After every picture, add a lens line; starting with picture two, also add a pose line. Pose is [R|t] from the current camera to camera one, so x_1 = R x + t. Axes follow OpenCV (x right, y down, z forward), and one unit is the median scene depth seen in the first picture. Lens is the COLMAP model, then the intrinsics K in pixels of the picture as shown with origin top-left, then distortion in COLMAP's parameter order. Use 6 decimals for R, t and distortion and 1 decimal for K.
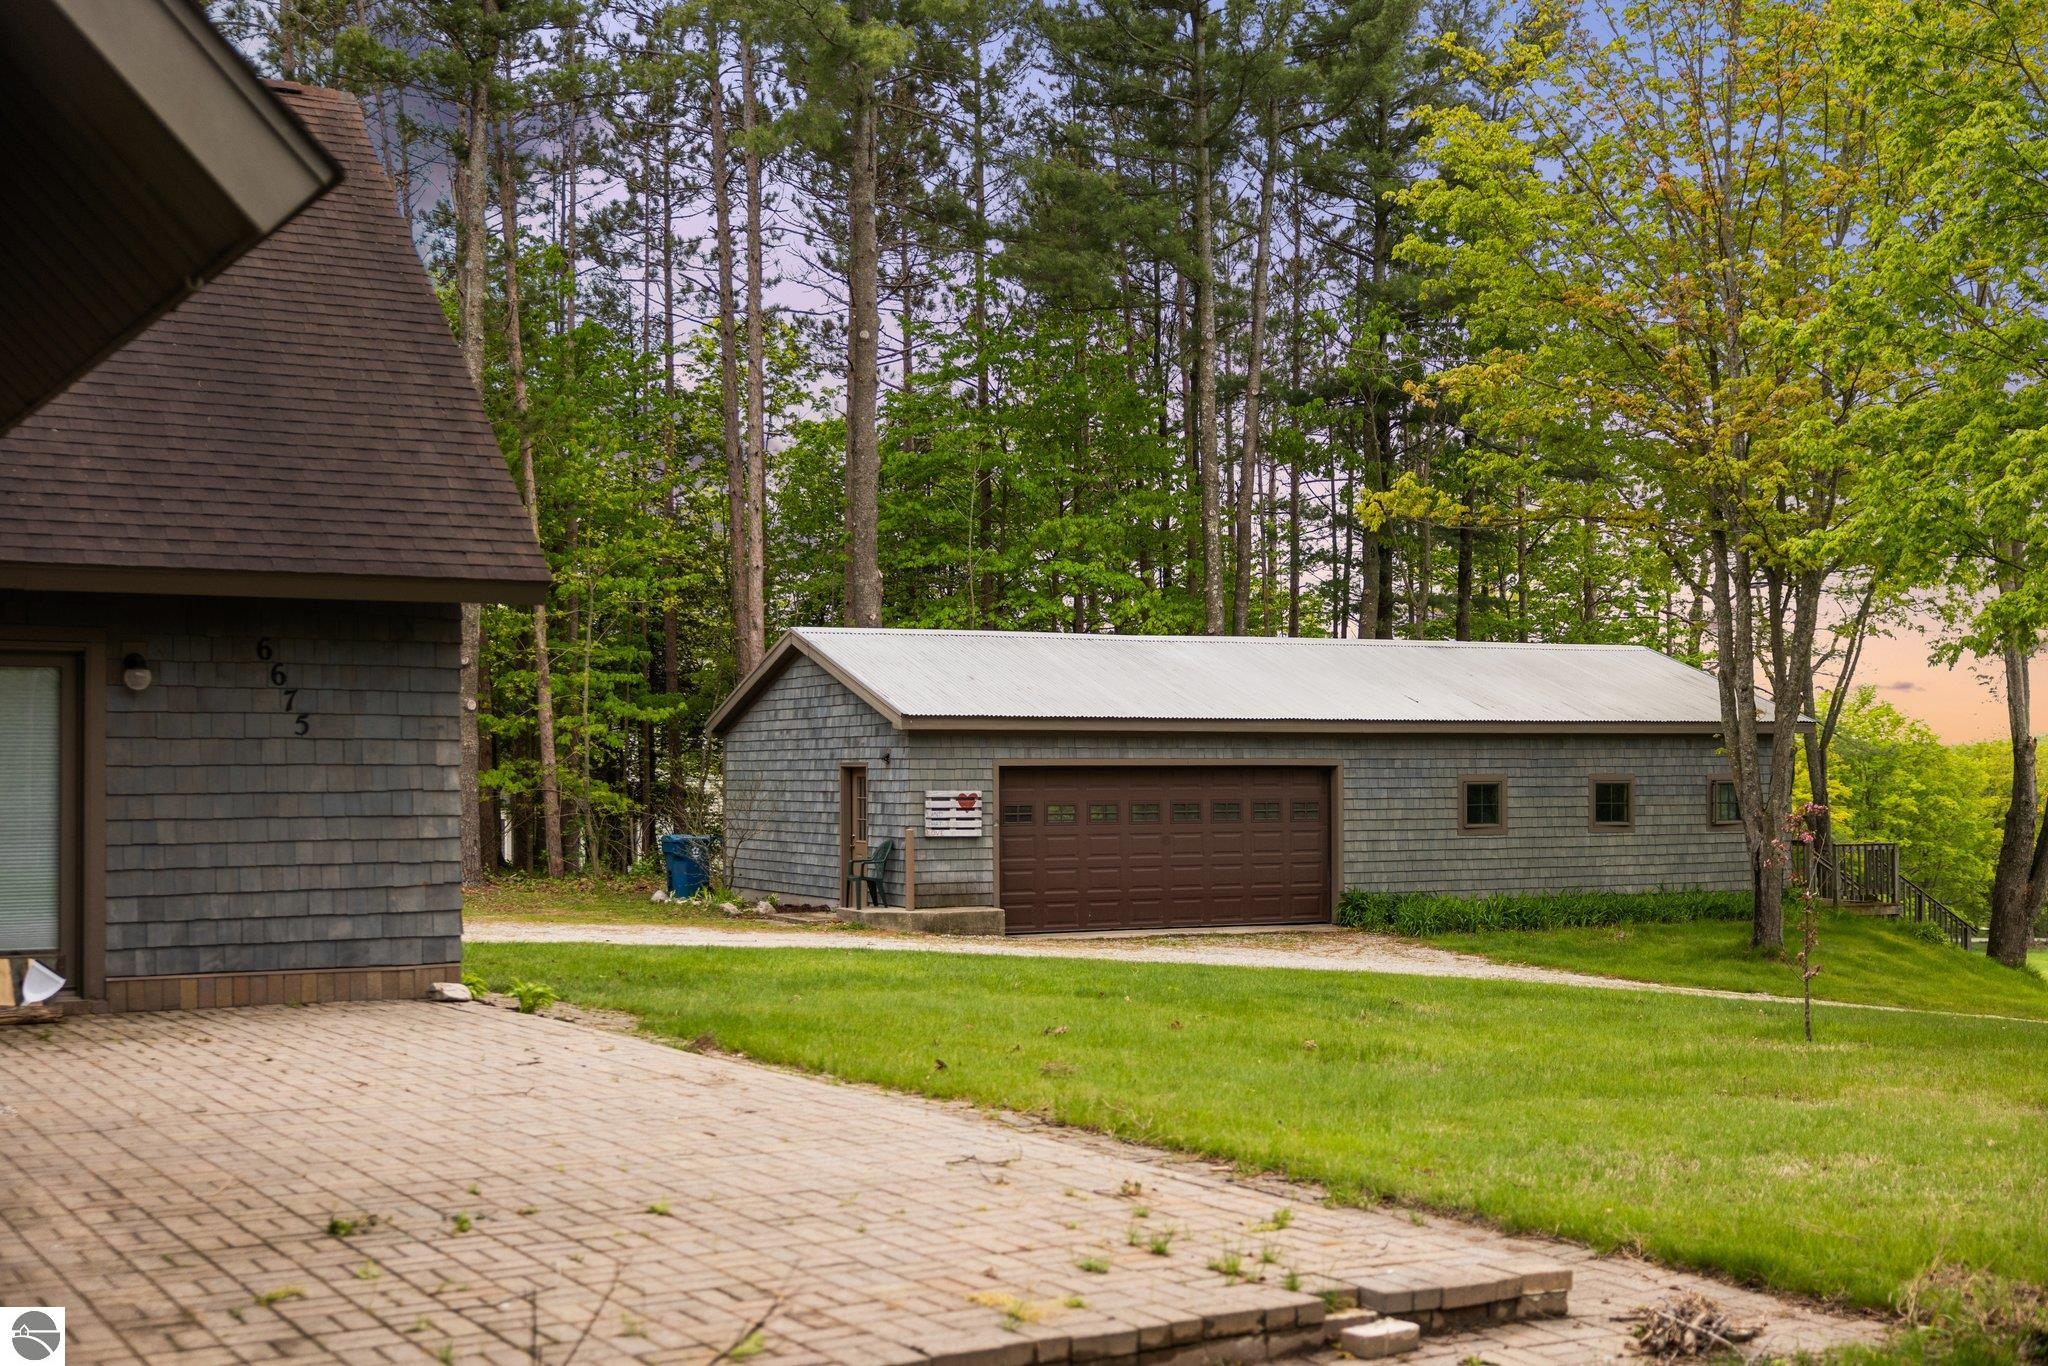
lens RADIAL K [[2390.1, 0, 976.2], [0, 2390.1, 687.4], [0, 0, 1]] dist [-0.001016, 0.000000]
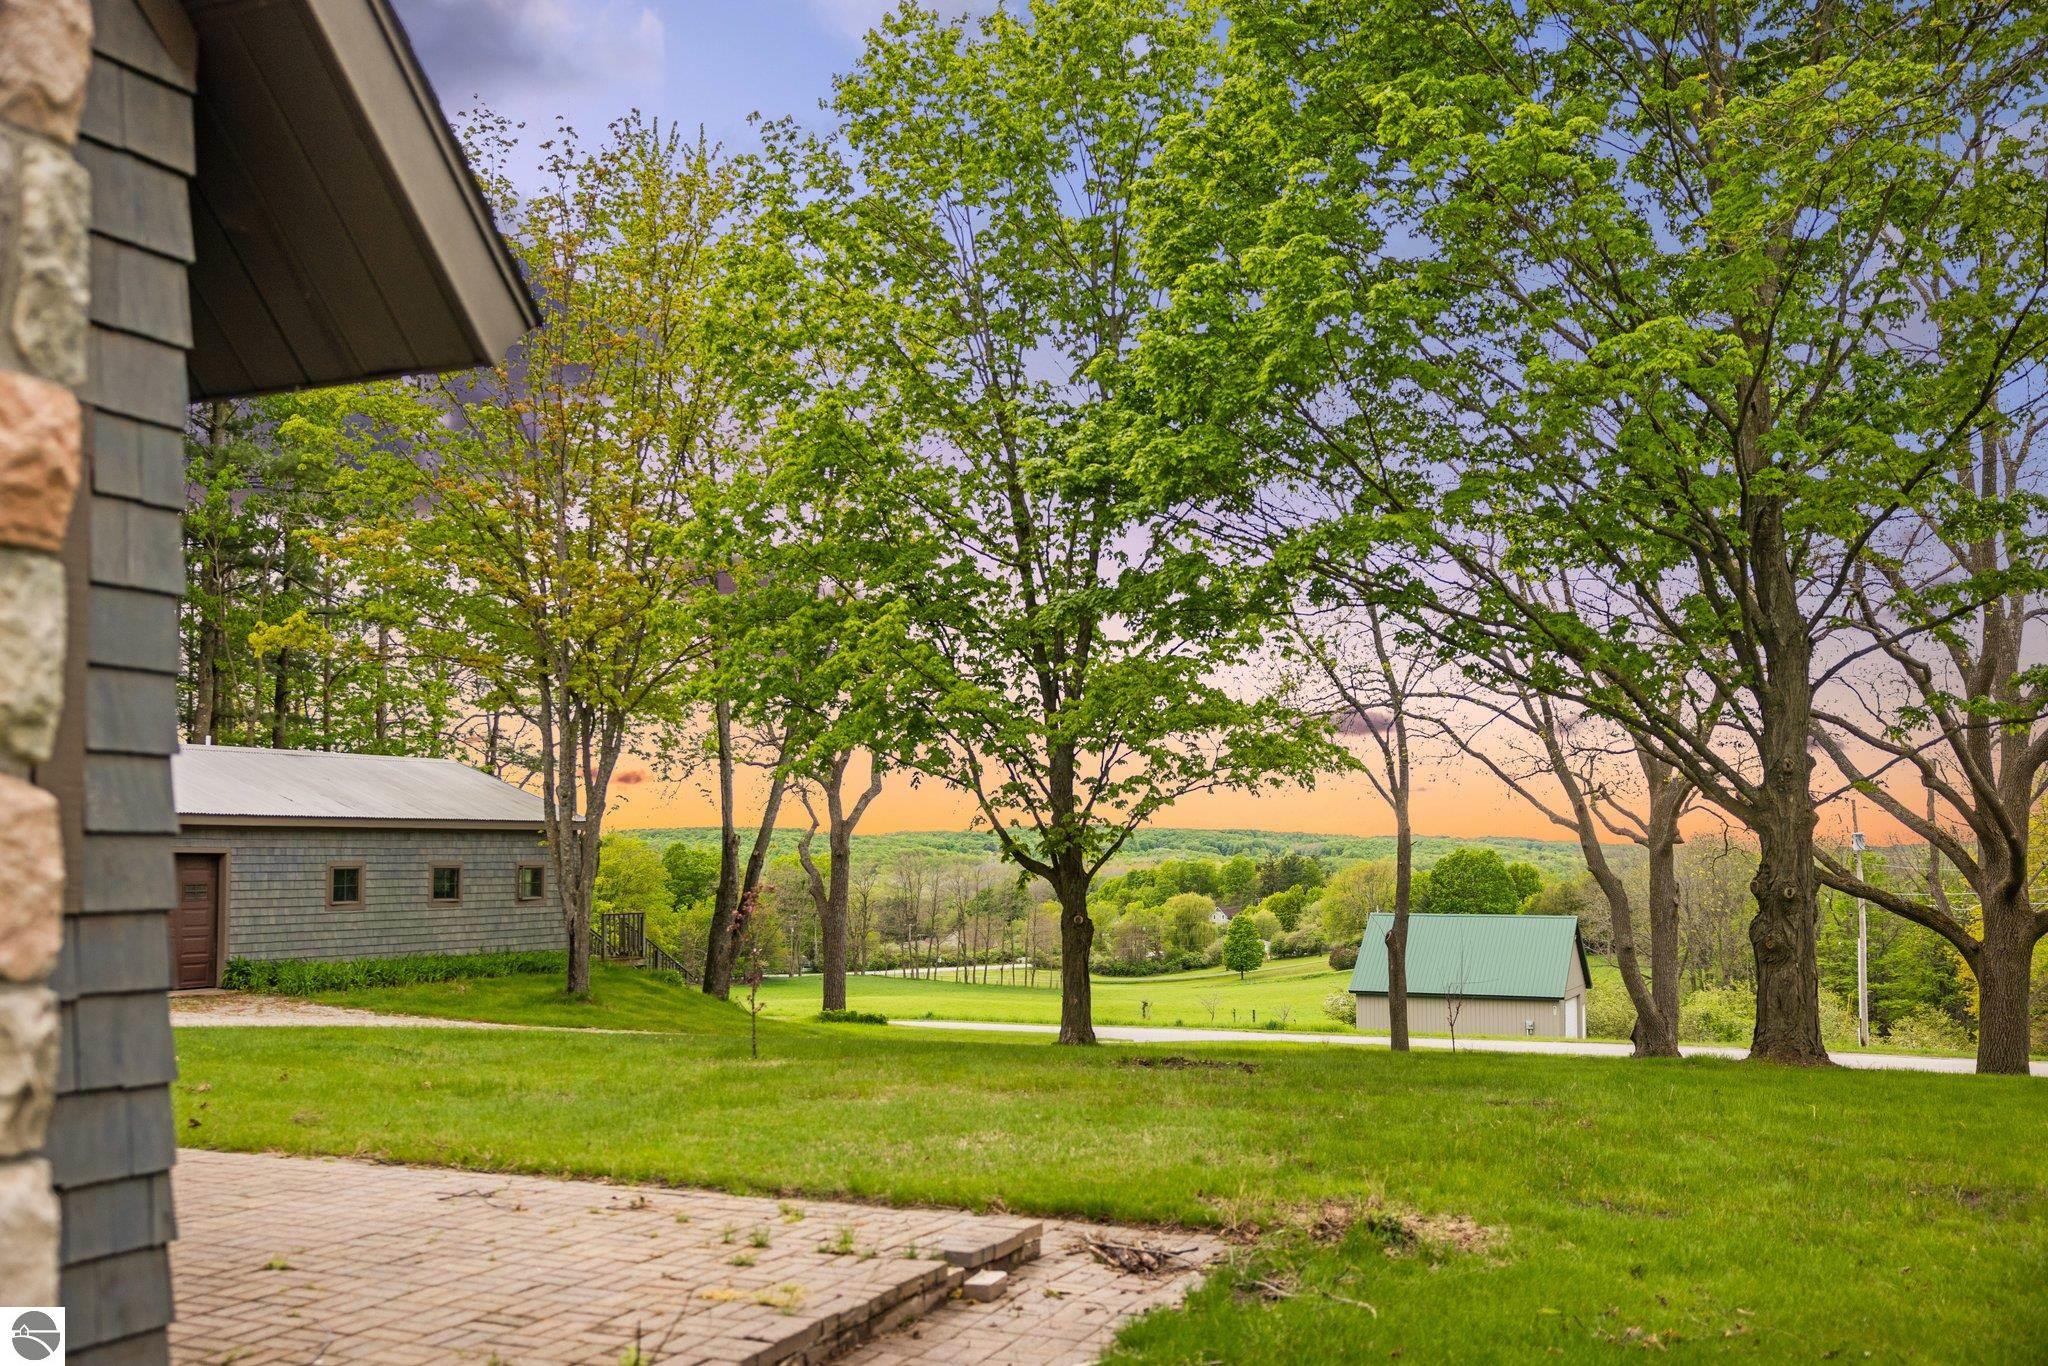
lens RADIAL K [[1861.0, 0, 1025.7], [0, 1861.0, 696.7], [0, 0, 1]] dist [-0.006413, 0.000000]
pose [[0.802648, 0.054148, 0.593990, -0.082411], [-0.023160, 0.997949, -0.059678, 0.001536], [-0.596004, 0.034143, 0.802256, 0.028579]]
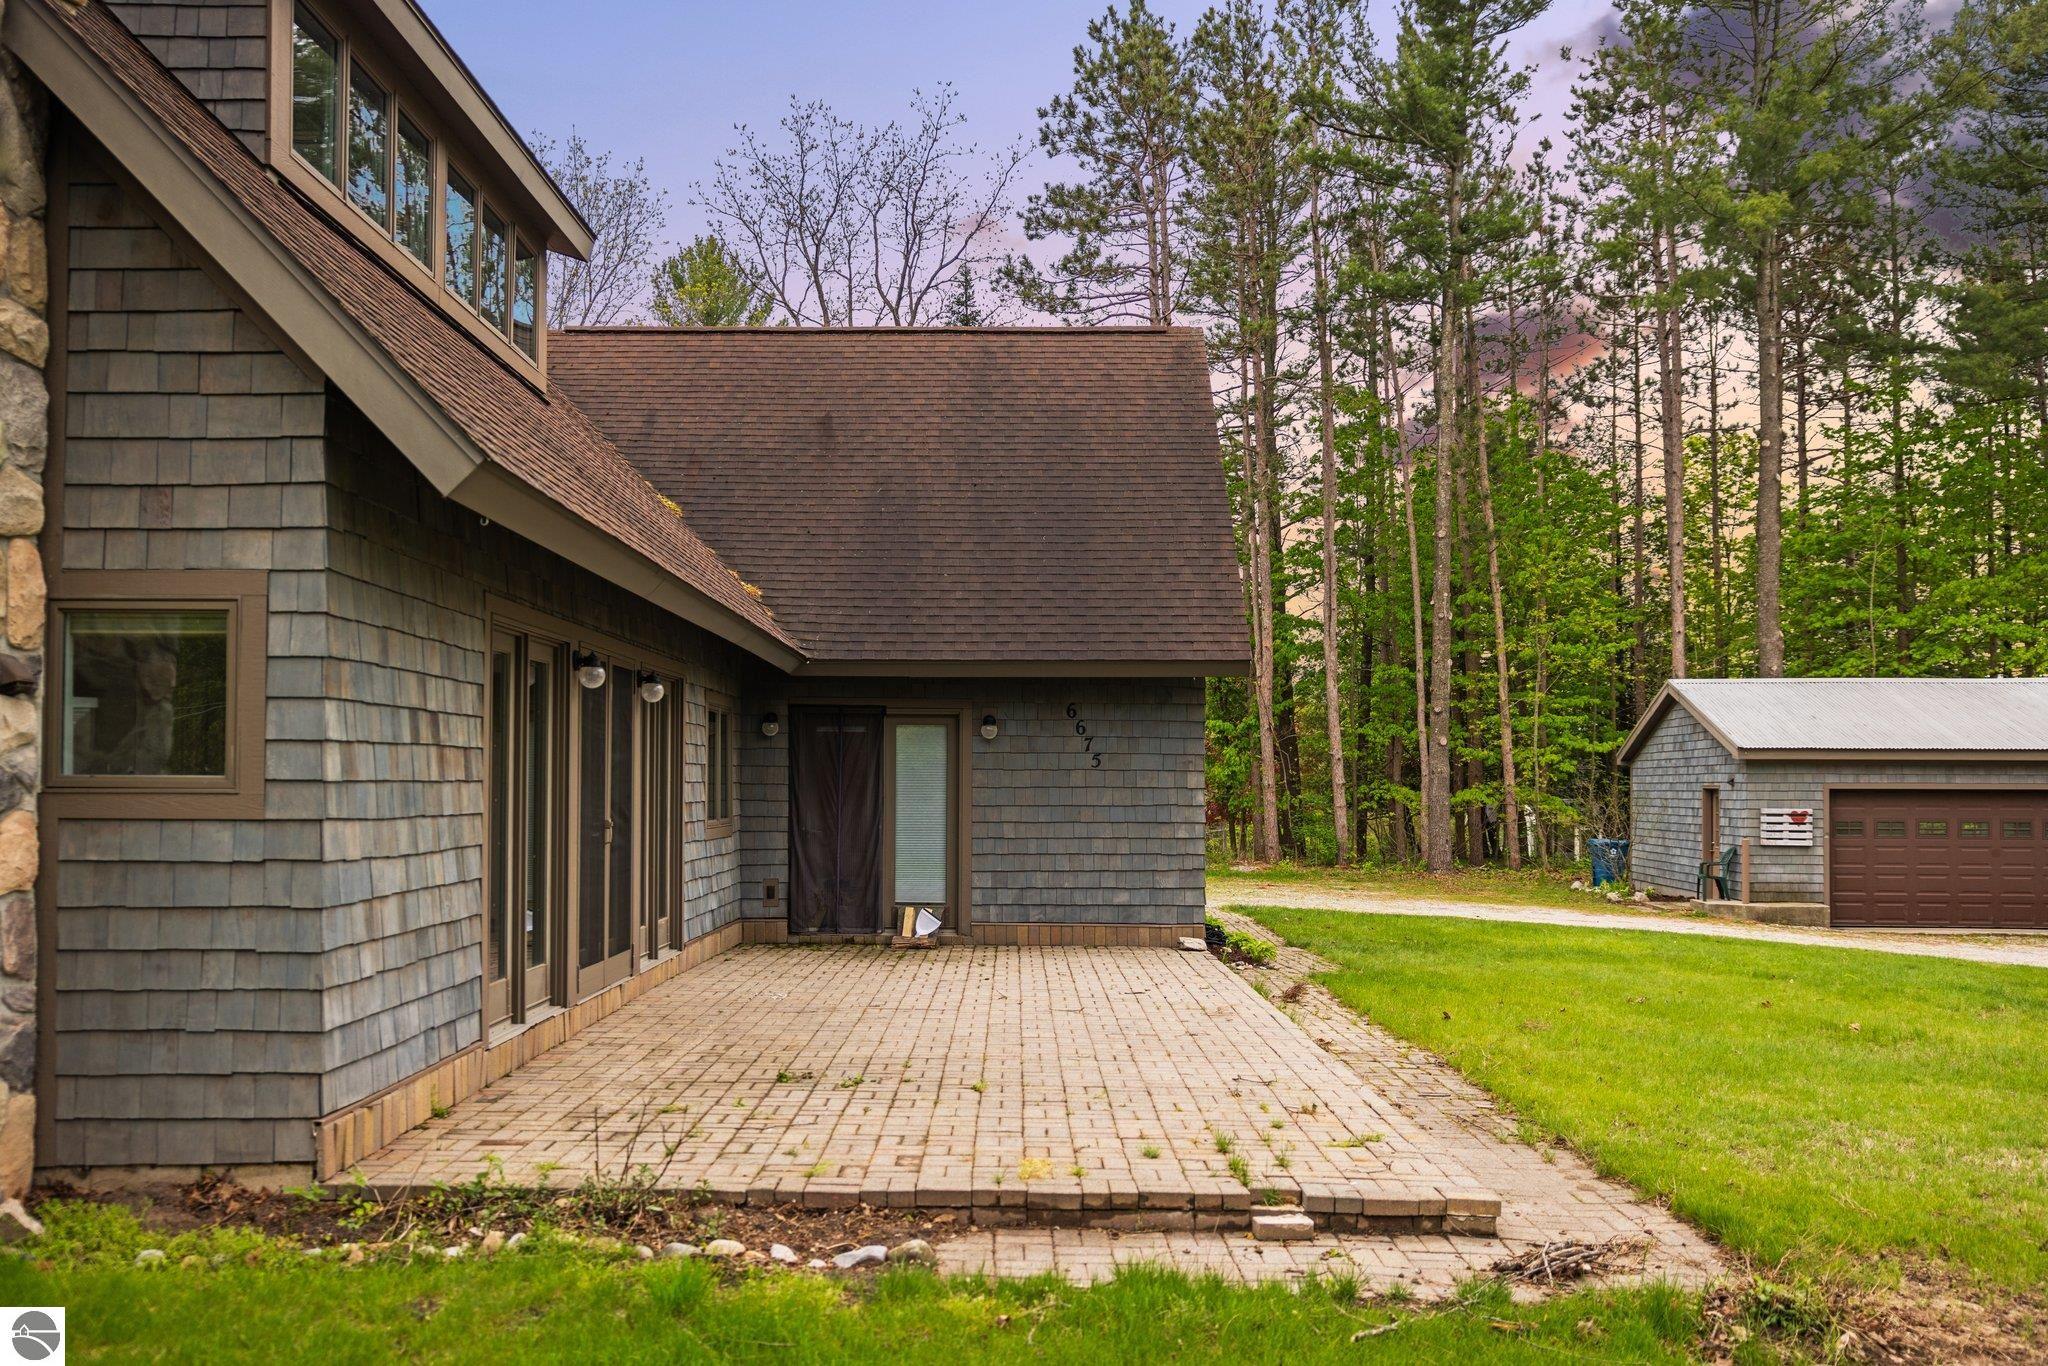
lens RADIAL K [[1736.2, 0, 999.0], [0, 1736.2, 734.0], [0, 0, 1]] dist [-0.006912, 0.003700]
pose [[0.849334, -0.009092, -0.527777, 0.110999], [0.011684, 0.999930, 0.001577, -0.001622], [0.527726, -0.007506, 0.849381, 0.018211]]
